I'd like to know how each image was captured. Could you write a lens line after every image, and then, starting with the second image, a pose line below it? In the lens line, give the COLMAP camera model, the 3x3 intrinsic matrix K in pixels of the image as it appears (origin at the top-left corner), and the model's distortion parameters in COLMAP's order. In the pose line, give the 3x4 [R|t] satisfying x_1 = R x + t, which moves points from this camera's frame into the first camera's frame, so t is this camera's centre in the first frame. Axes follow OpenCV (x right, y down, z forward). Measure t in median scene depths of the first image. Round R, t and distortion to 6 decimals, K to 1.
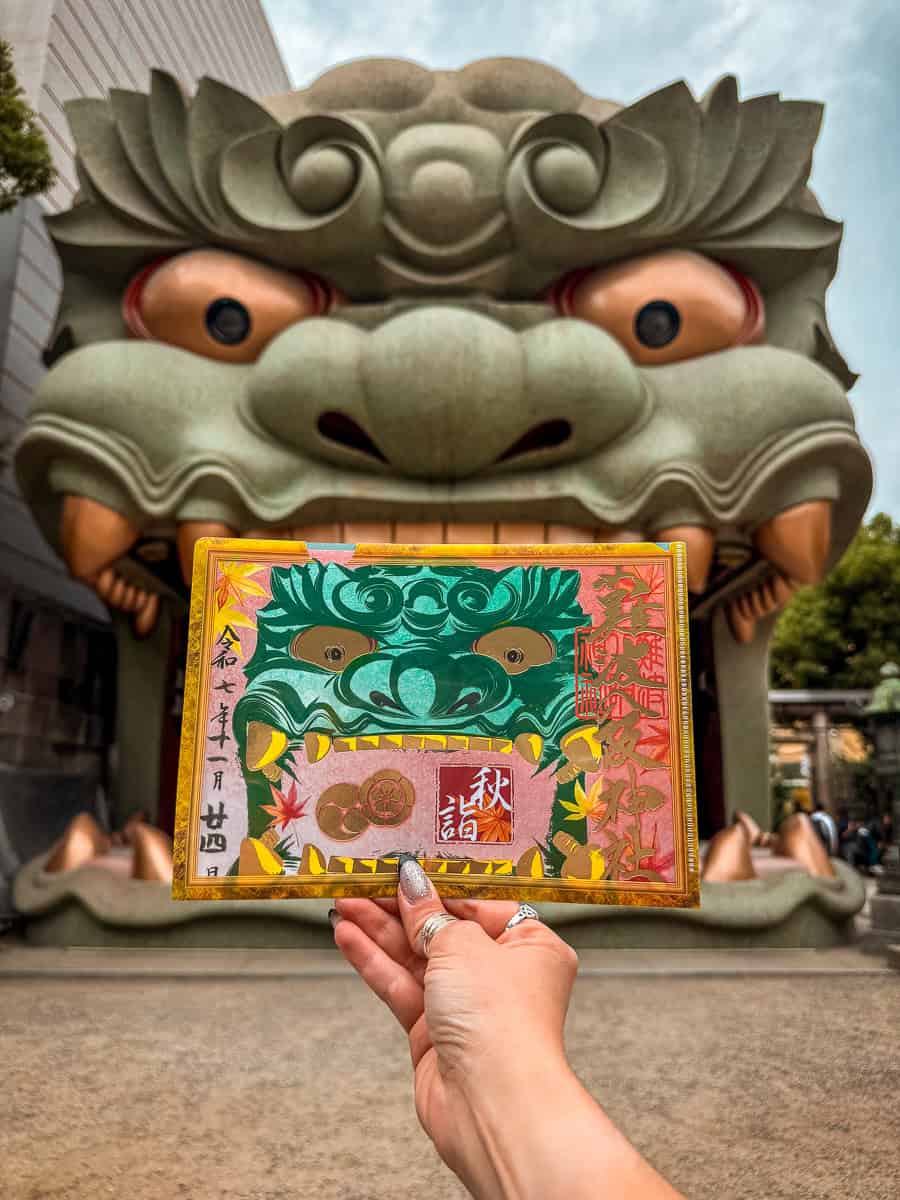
lens RADIAL K [[839.7, 0, 449.2], [0, 839.7, 605.5], [0, 0, 1]] dist [-0.000430, -0.004510]
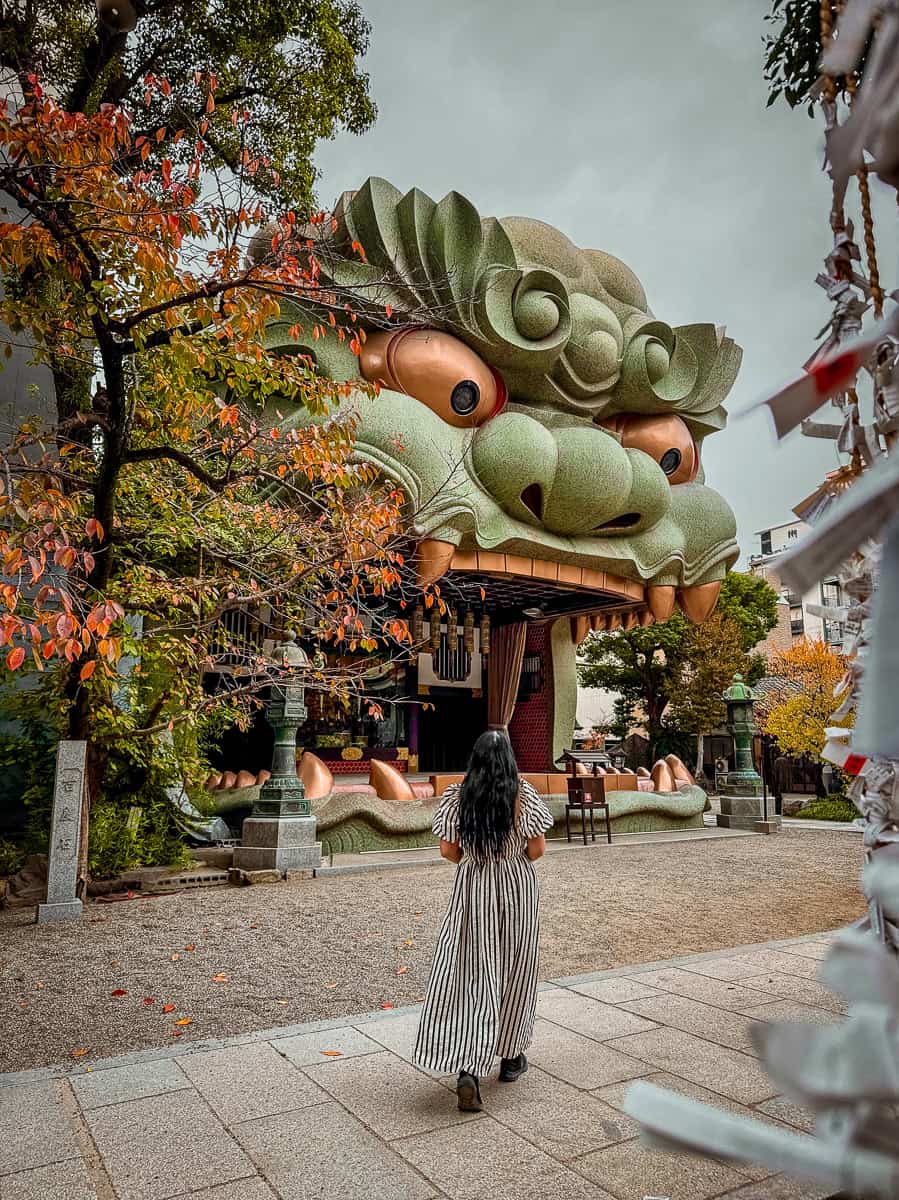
lens RADIAL K [[835.3, 0, 450.8], [0, 835.3, 594.5], [0, 0, 1]] dist [0.002144, -0.008584]
pose [[0.820017, 0.111021, 0.561468, -1.028061], [-0.144493, 0.989386, 0.015395, -0.038199], [-0.553800, -0.093752, 0.827355, -0.148923]]
